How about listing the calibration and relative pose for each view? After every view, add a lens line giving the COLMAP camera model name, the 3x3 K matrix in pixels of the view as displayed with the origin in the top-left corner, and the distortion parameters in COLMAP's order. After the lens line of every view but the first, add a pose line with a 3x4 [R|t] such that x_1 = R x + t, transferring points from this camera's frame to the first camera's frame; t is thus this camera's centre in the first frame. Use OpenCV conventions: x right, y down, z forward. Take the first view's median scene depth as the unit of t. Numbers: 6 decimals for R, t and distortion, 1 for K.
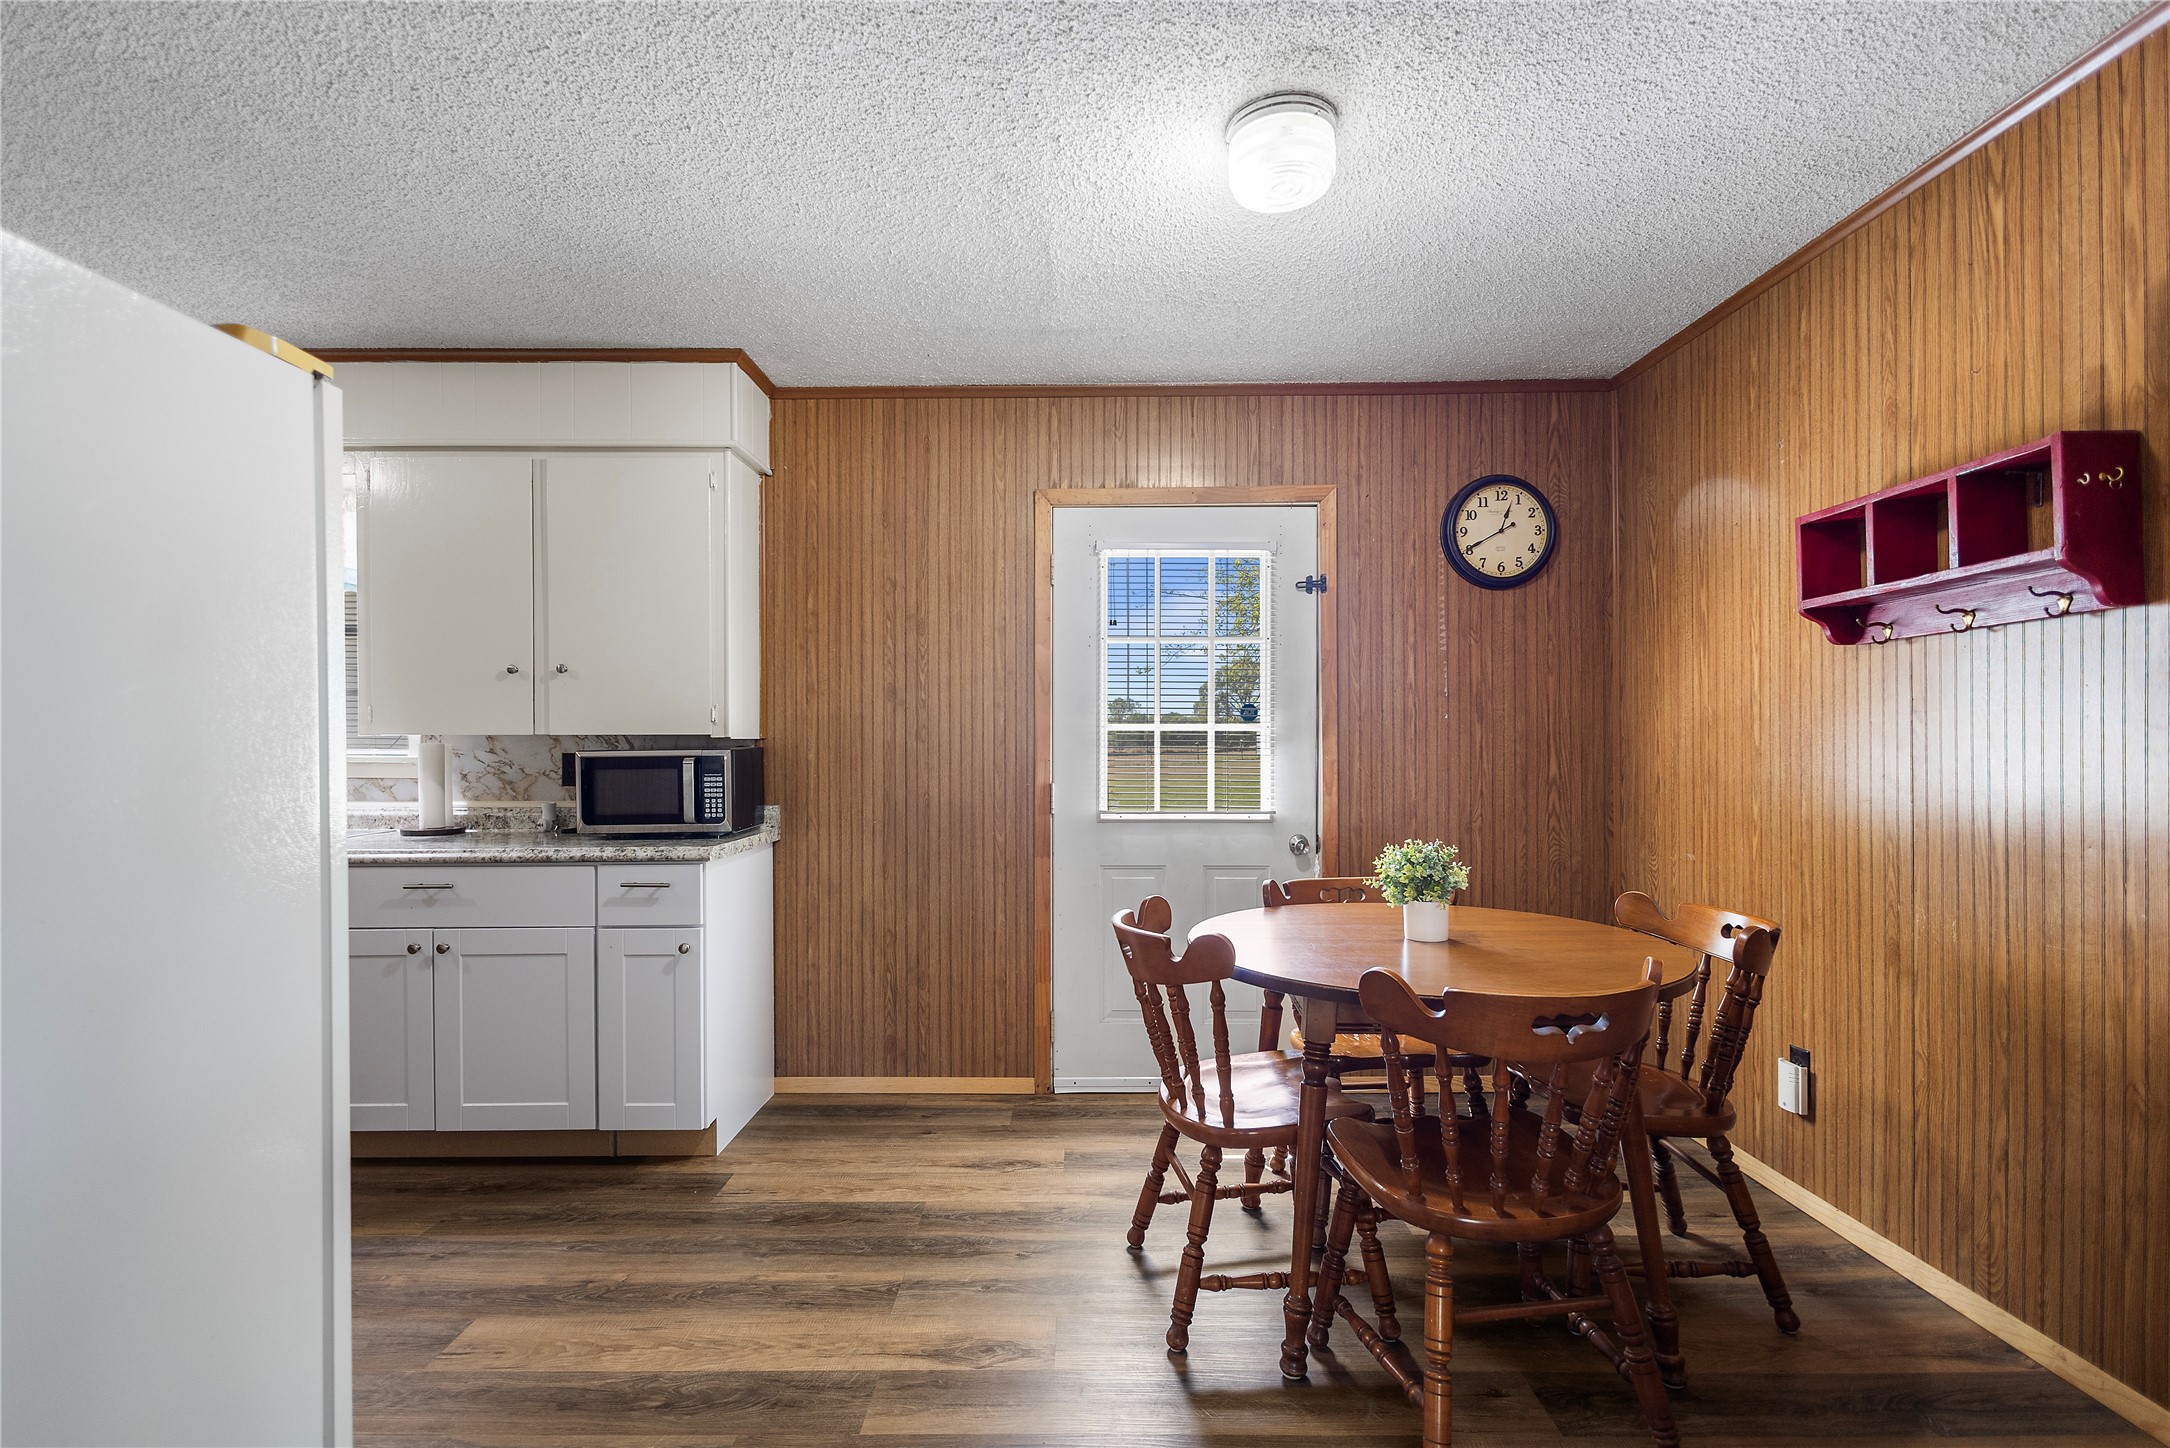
lens RADIAL K [[1010.4, 0, 1078.2], [0, 1010.4, 741.3], [0, 0, 1]] dist [0.008355, -0.003308]
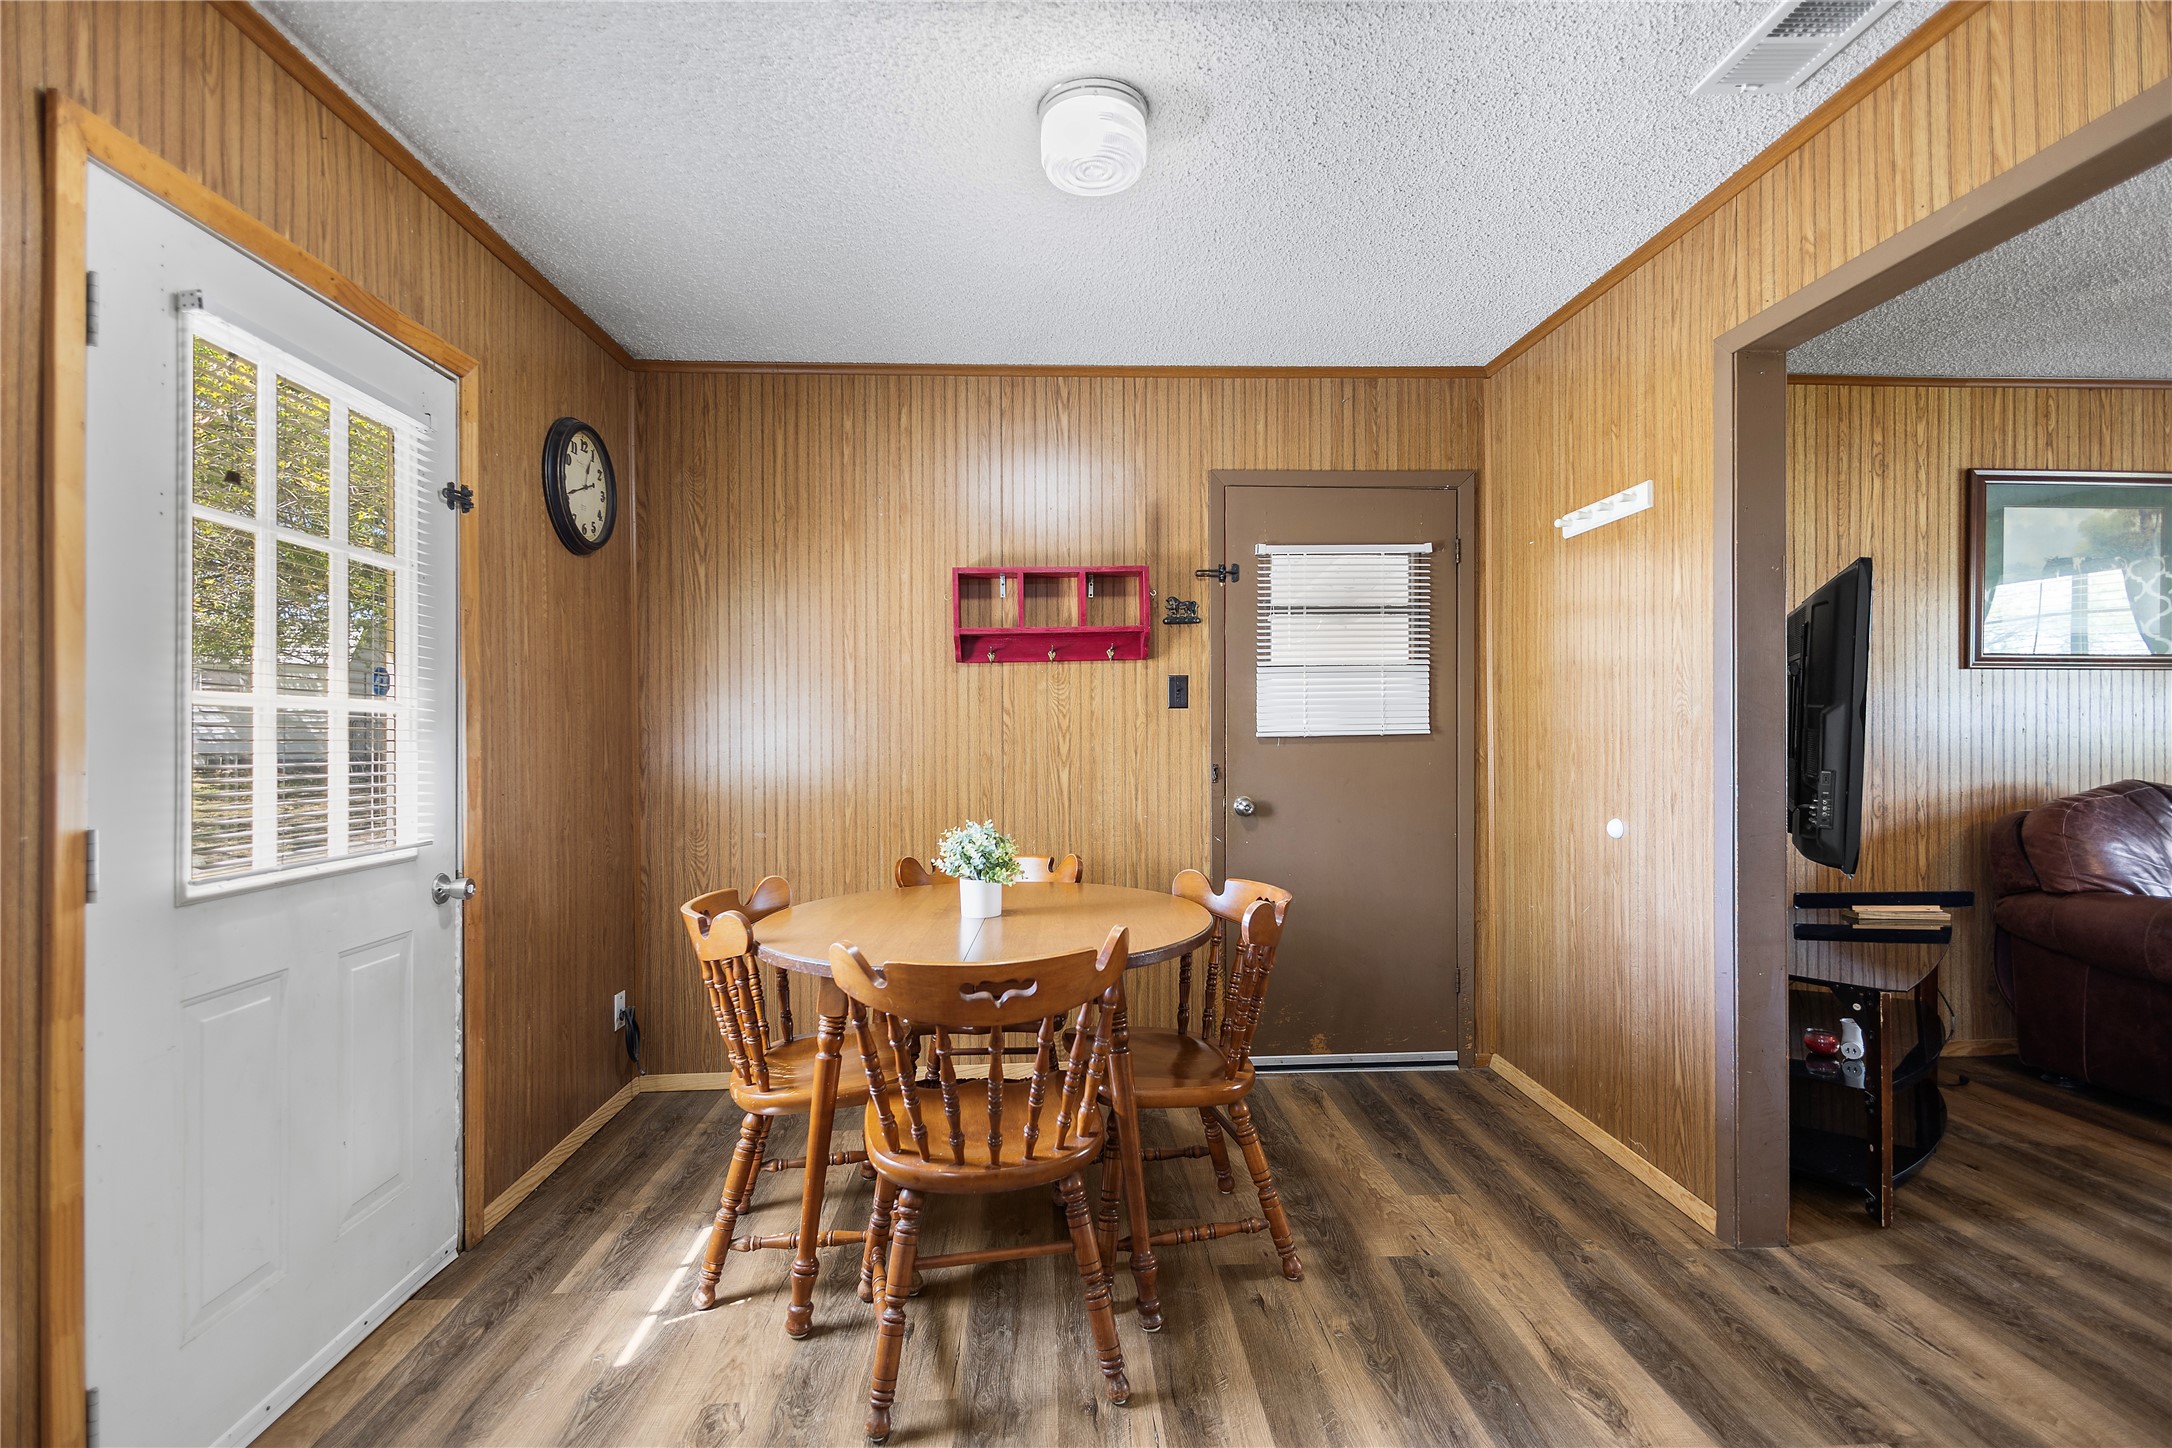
lens RADIAL K [[1011.3, 0, 1092.4], [0, 1011.3, 727.2], [0, 0, 1]] dist [0.008355, -0.003308]
pose [[-0.065711, 0.009089, 0.997797, -0.462699], [0.007824, 0.999932, -0.008594, 0.006667], [-0.997808, 0.007242, -0.065778, 0.620309]]
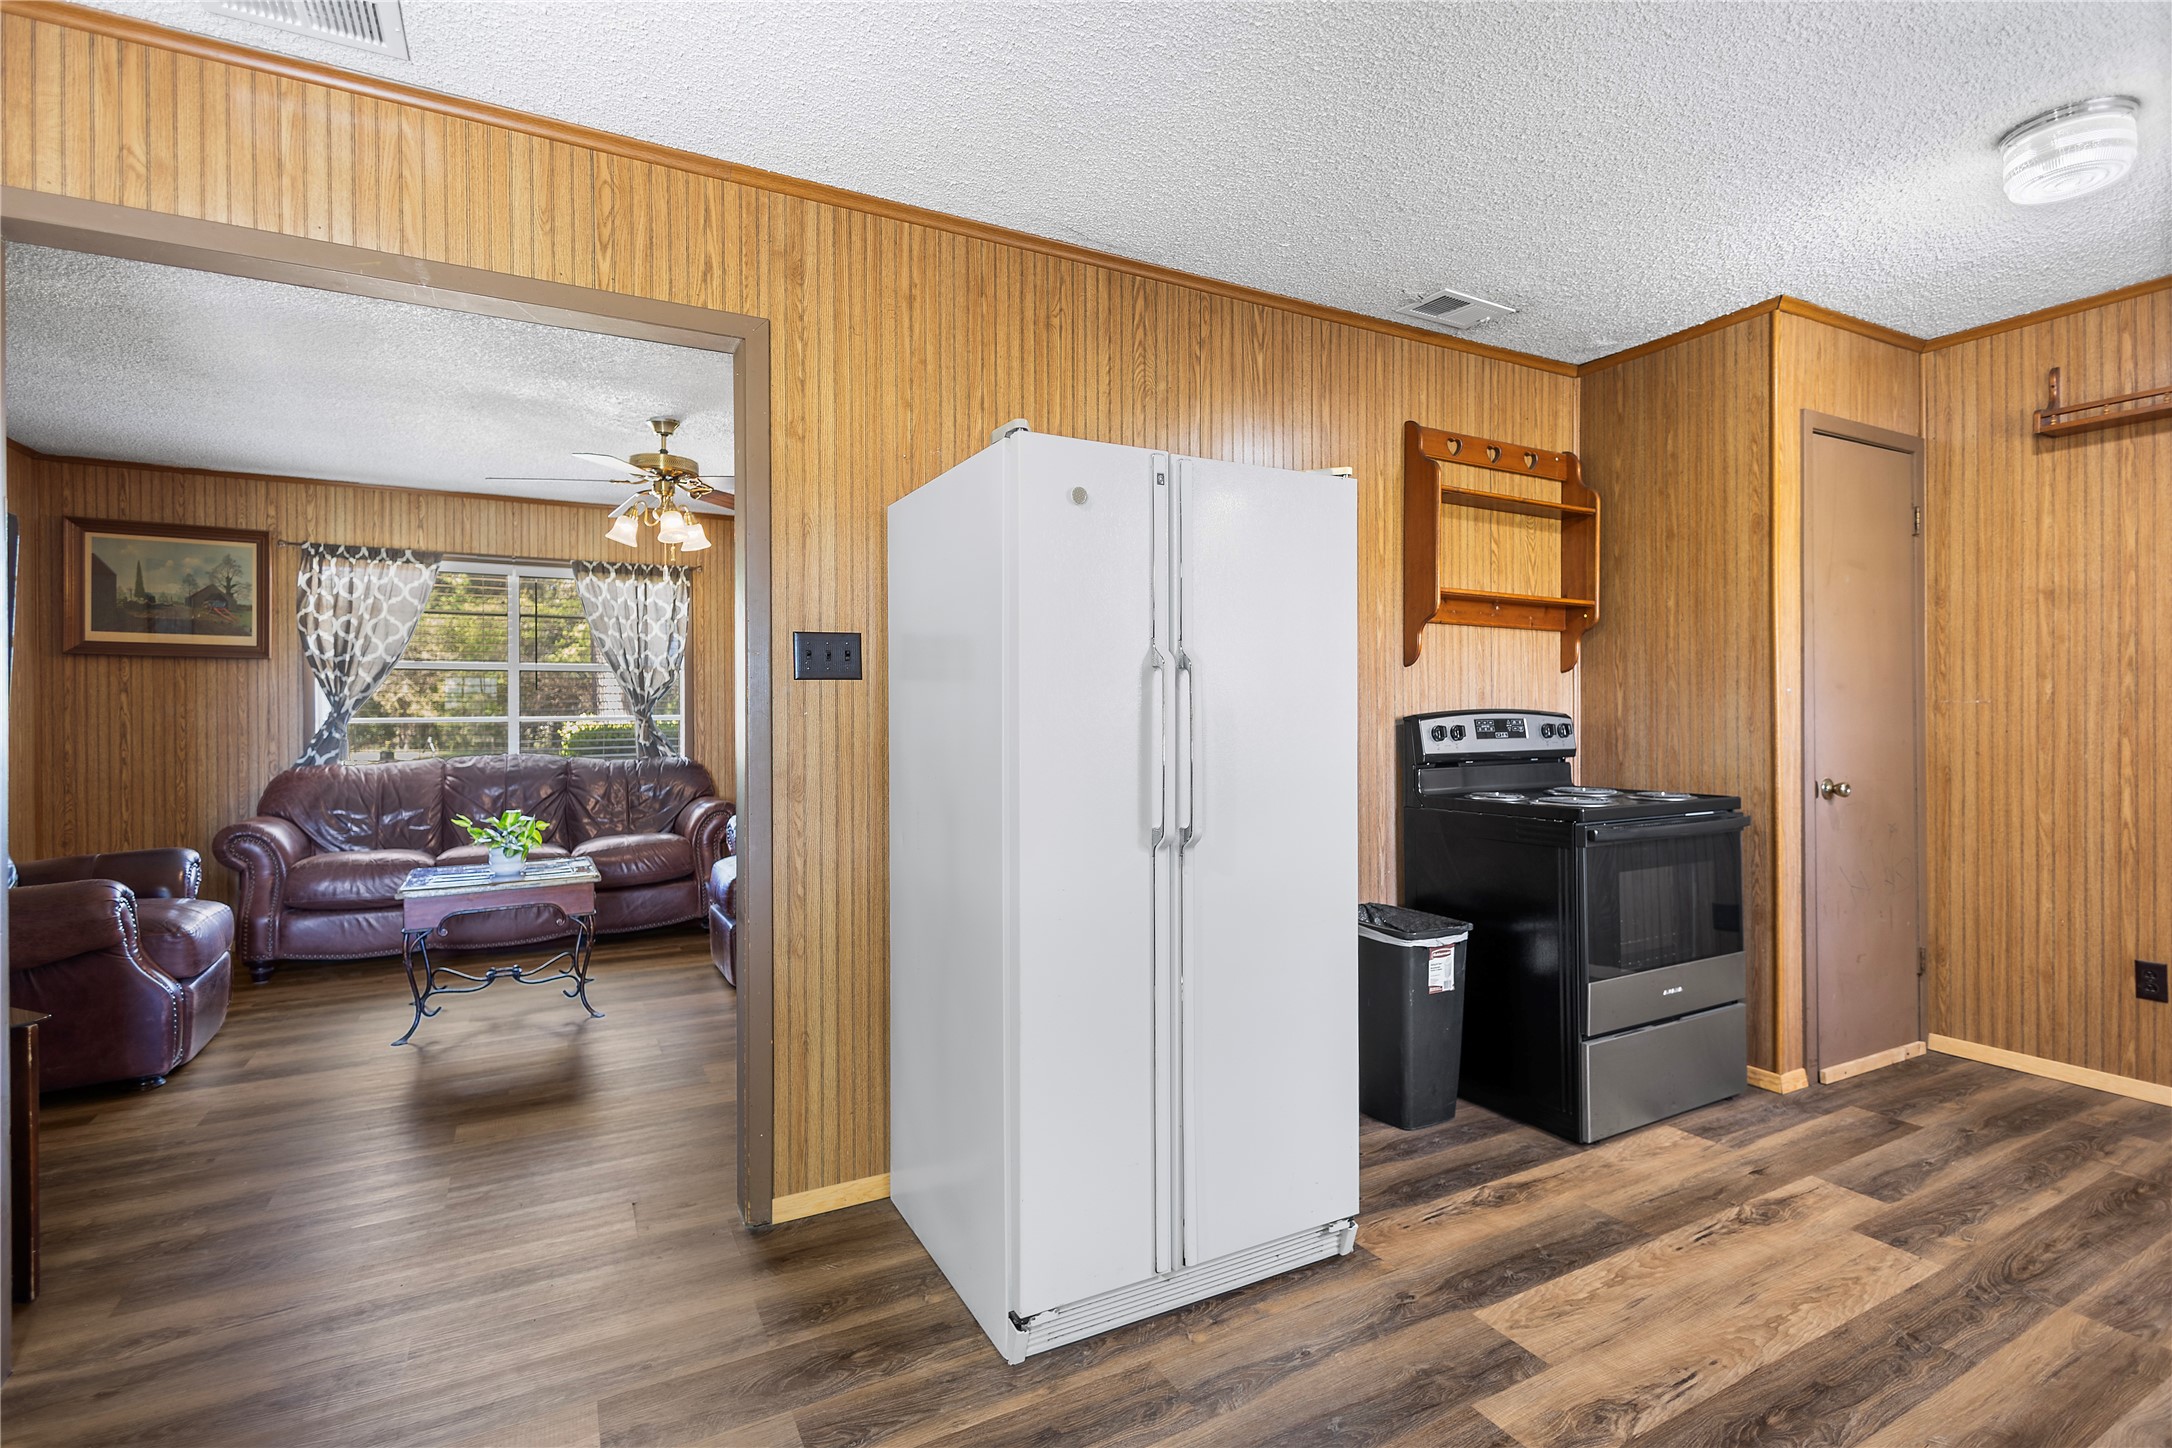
lens RADIAL K [[1011.3, 0, 1084.4], [0, 1011.3, 712.0], [0, 0, 1]] dist [0.008355, -0.003308]
pose [[-0.870958, 0.011608, -0.491220, -0.056164], [0.010514, 0.999932, 0.004987, 0.006047], [0.491245, -0.000822, -0.871021, 0.854054]]
